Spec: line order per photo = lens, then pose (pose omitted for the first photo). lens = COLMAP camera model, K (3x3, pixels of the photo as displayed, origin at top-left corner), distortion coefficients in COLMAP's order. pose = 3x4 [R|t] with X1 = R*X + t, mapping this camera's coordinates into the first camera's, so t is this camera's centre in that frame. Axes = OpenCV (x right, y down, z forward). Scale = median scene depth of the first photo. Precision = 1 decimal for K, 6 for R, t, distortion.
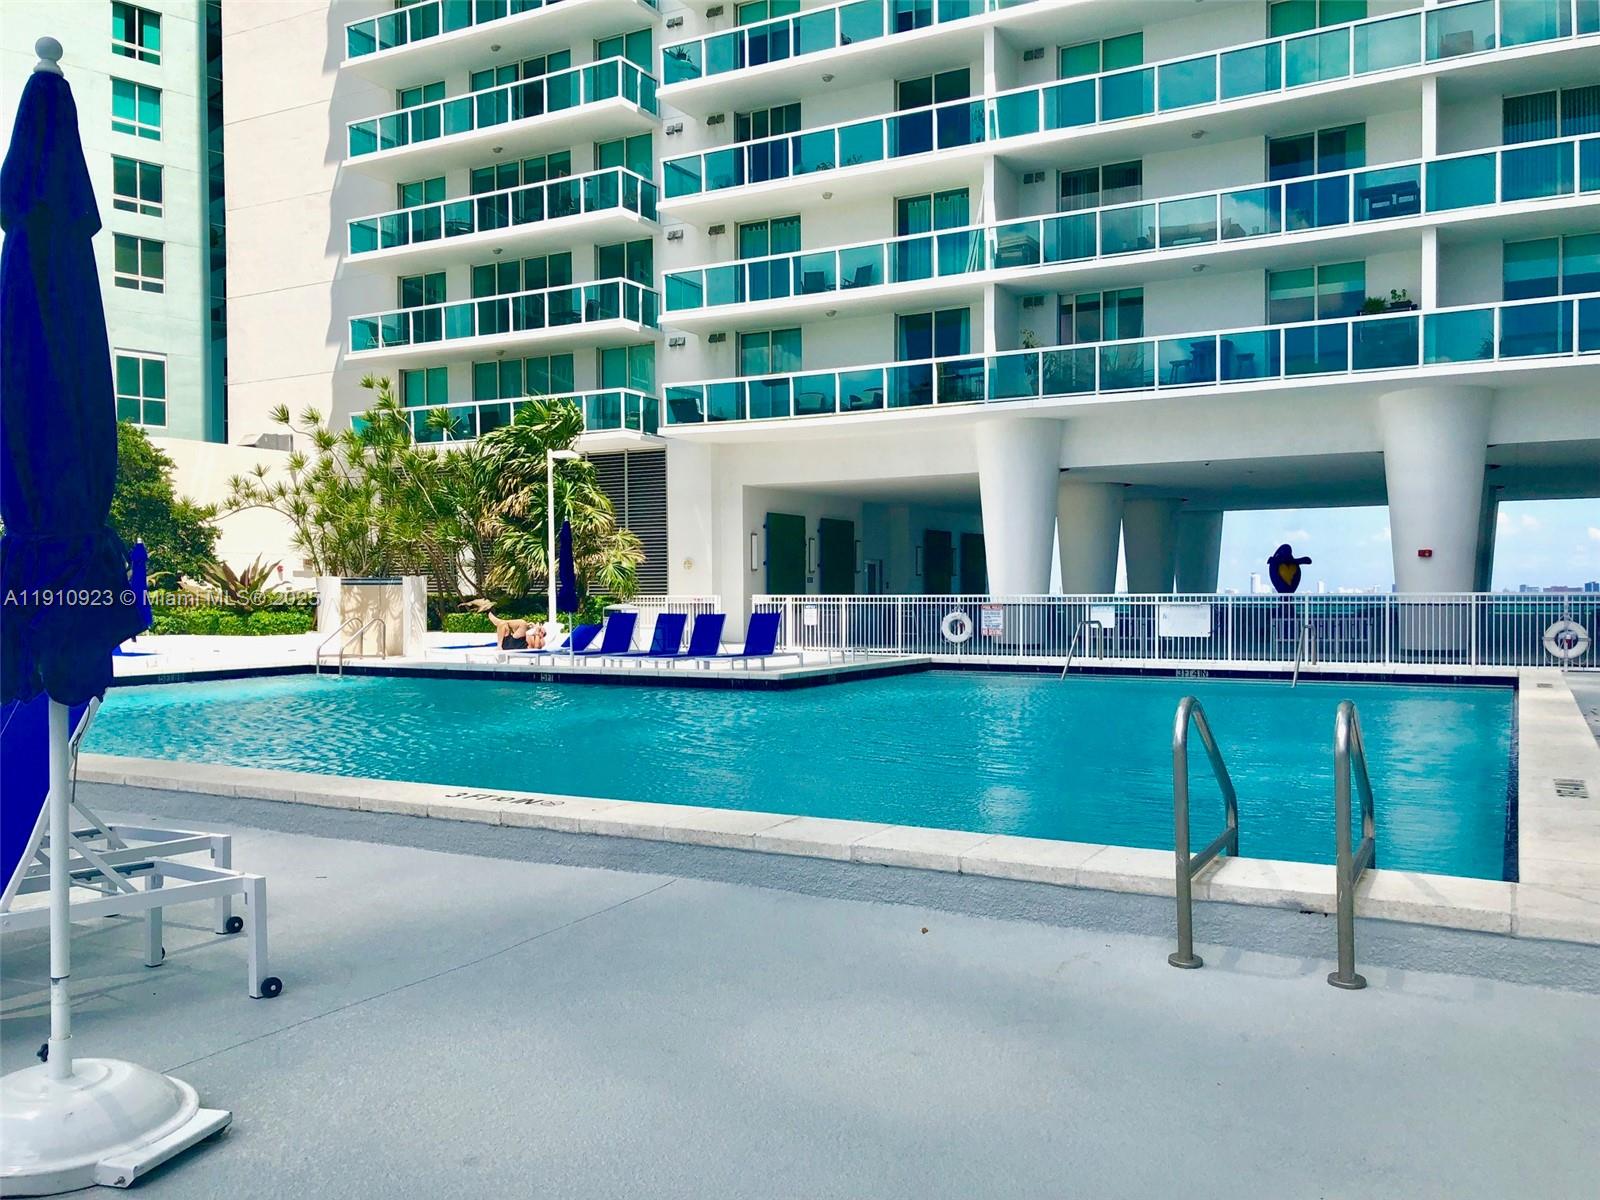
lens RADIAL K [[1301.5, 0, 808.0], [0, 1301.5, 610.3], [0, 0, 1]] dist [-0.001313, 0.007406]
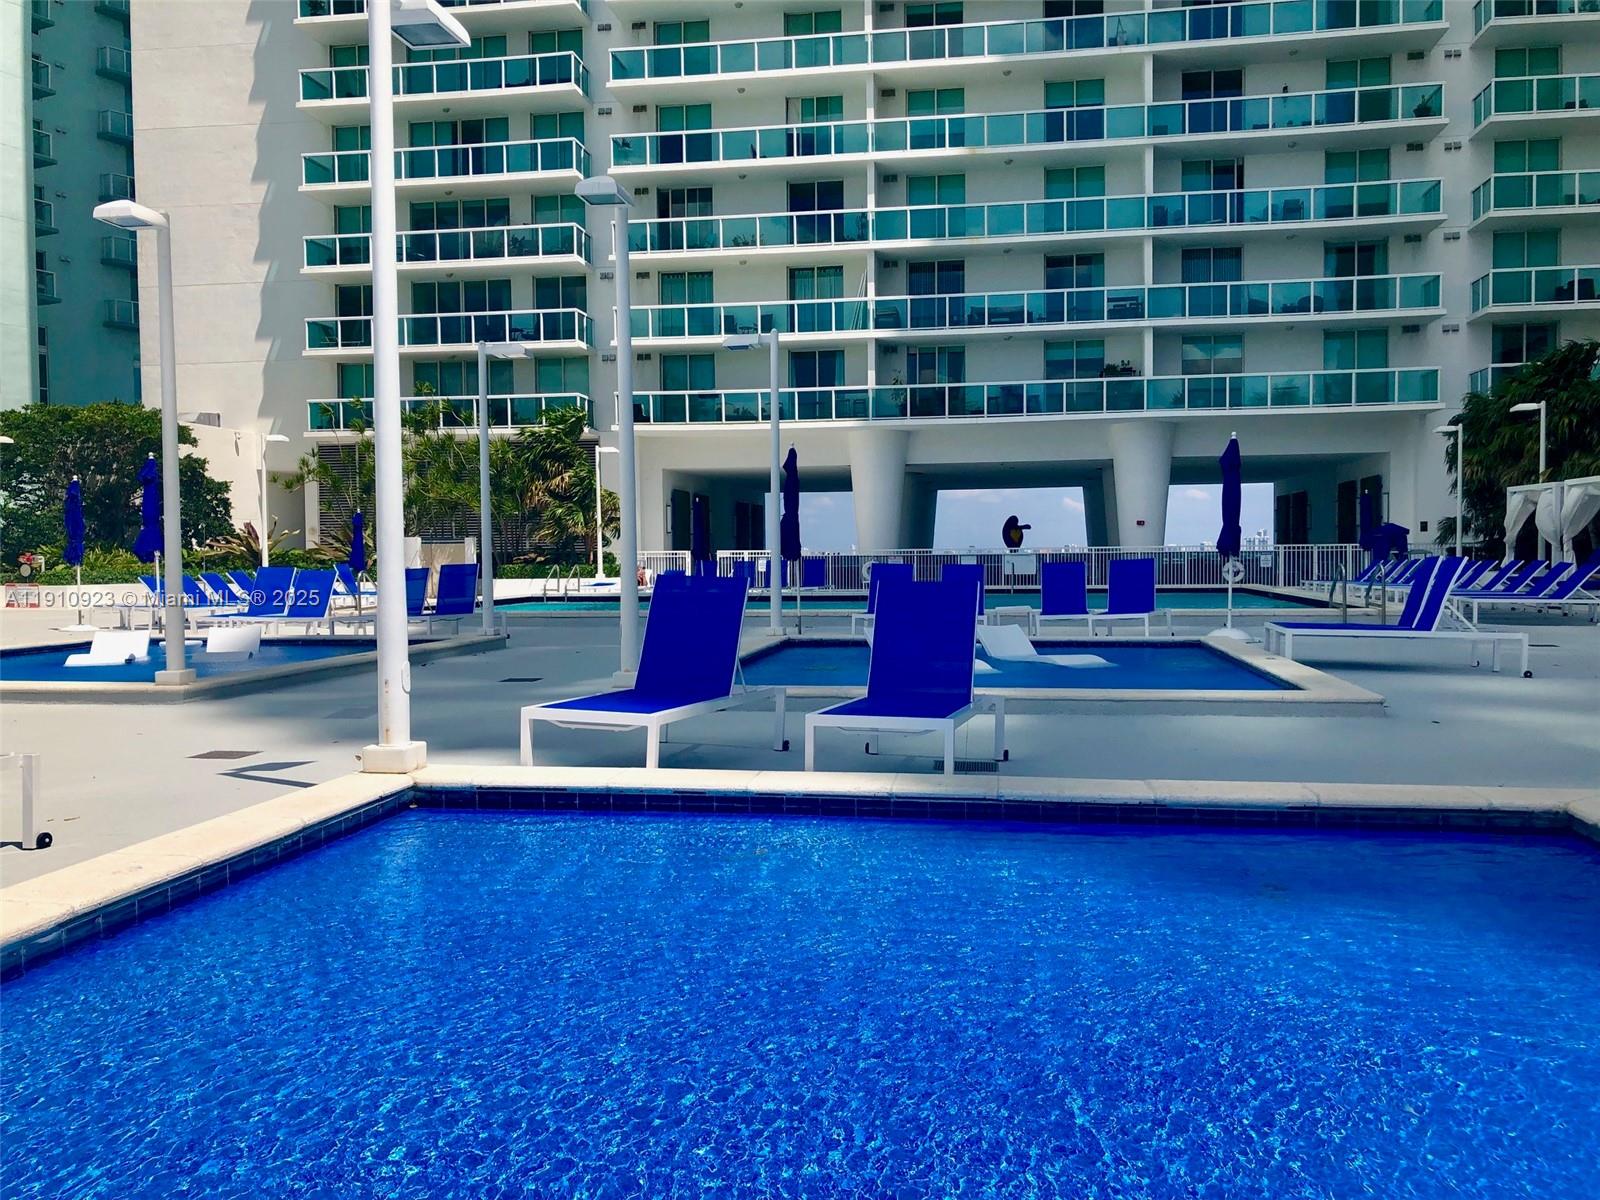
lens RADIAL K [[1303.0, 0, 805.0], [0, 1303.0, 615.8], [0, 0, 1]] dist [0.053682, -0.068970]
pose [[0.941747, -0.021228, 0.335652, -0.384431], [0.010165, 0.999347, 0.034684, 0.009822], [-0.336169, -0.029252, 0.941347, -0.335148]]
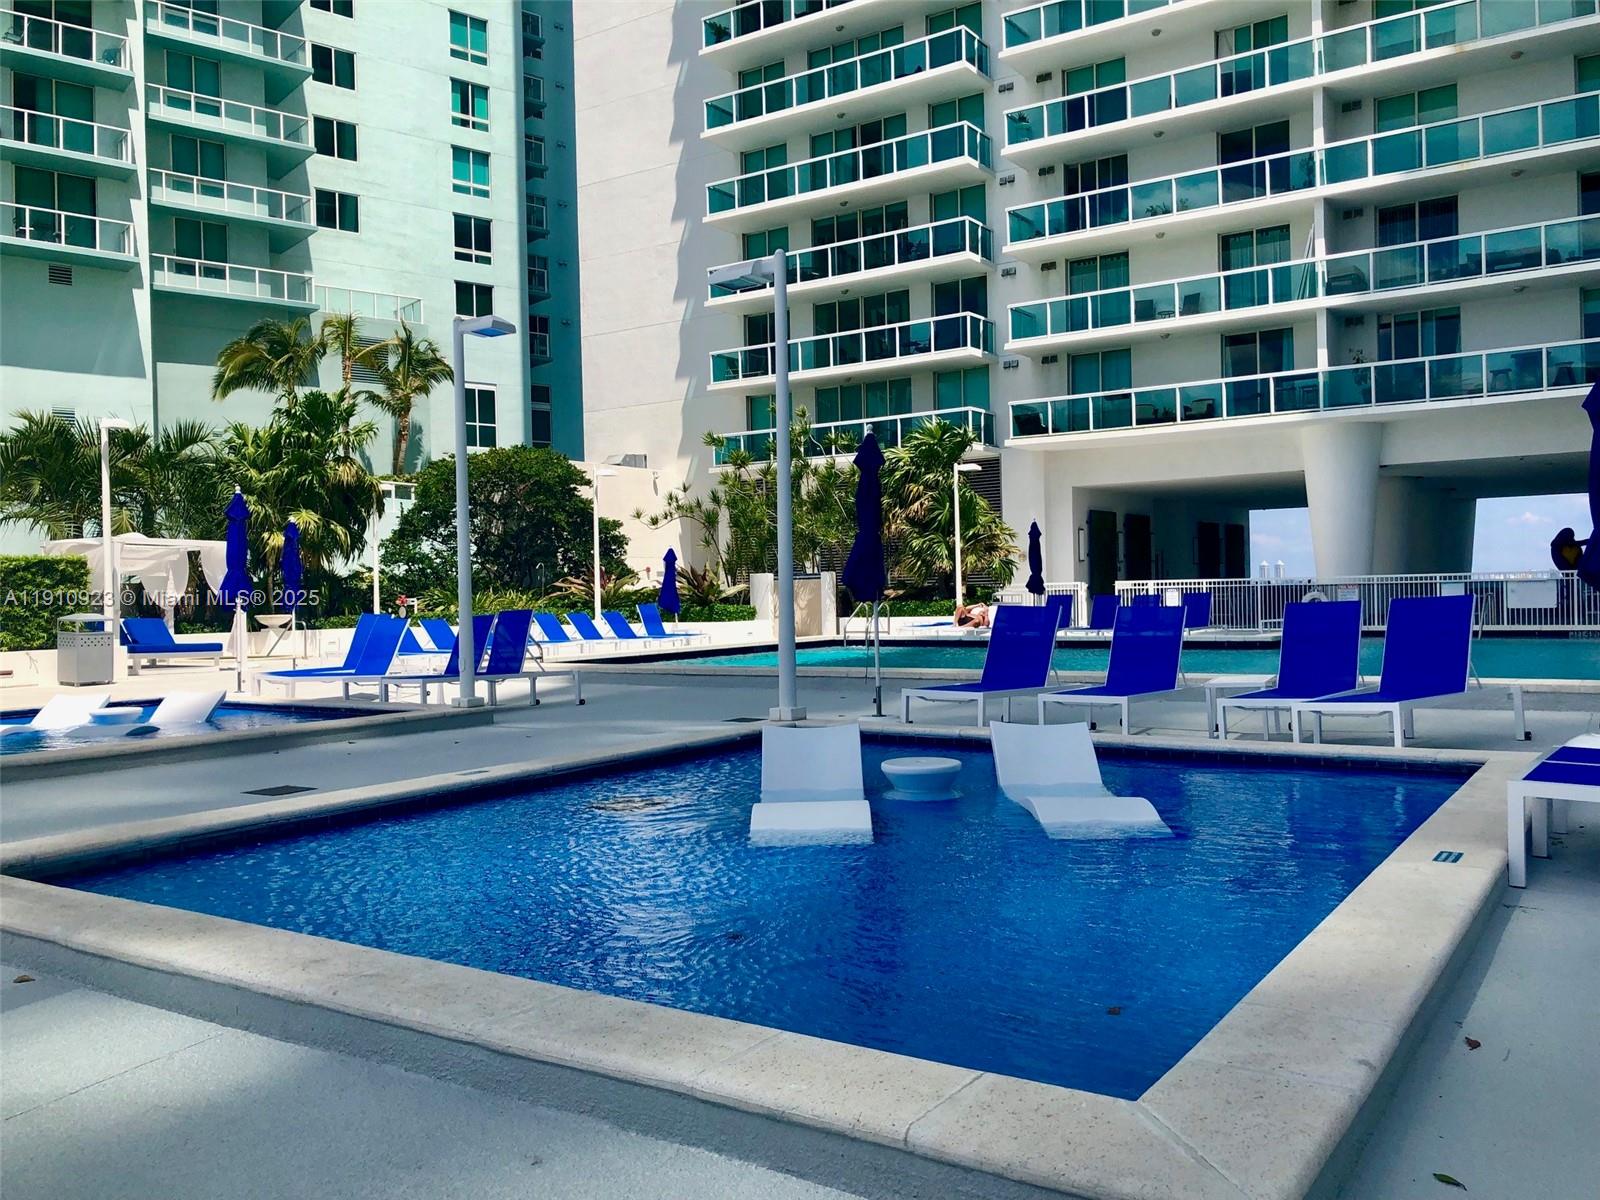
lens RADIAL K [[1306.9, 0, 806.6], [0, 1306.9, 600.7], [0, 0, 1]] dist [0.009408, -0.002553]
pose [[0.995533, -0.018541, -0.092577, -0.188297], [0.017974, 0.999814, -0.006948, 0.007621], [0.092688, 0.005252, 0.995681, -0.176965]]
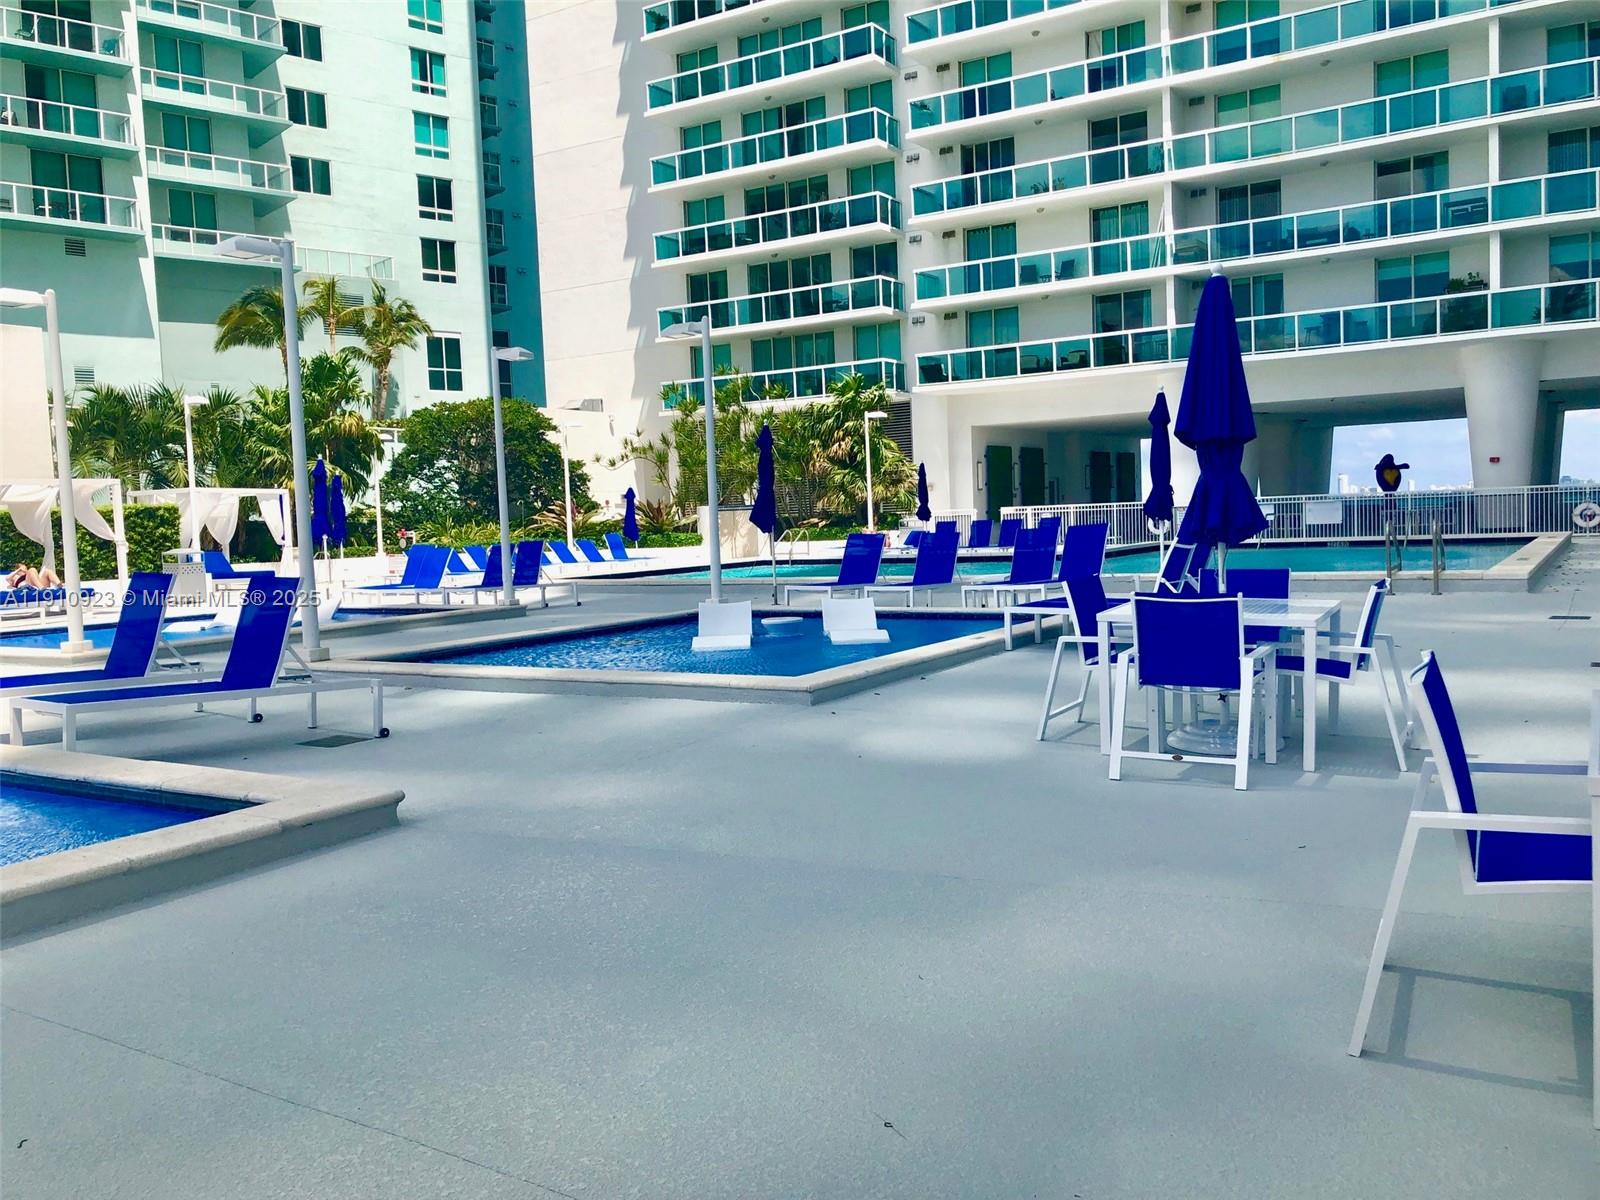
lens RADIAL K [[1311.0, 0, 800.0], [0, 1311.0, 600.0], [0, 0, 1]] dist [0.009484, -0.000056]
pose [[0.997566, -0.032069, -0.061913, -0.156742], [0.035376, 0.997963, 0.053091, 0.004533], [0.060084, -0.055152, 0.996669, -0.384708]]
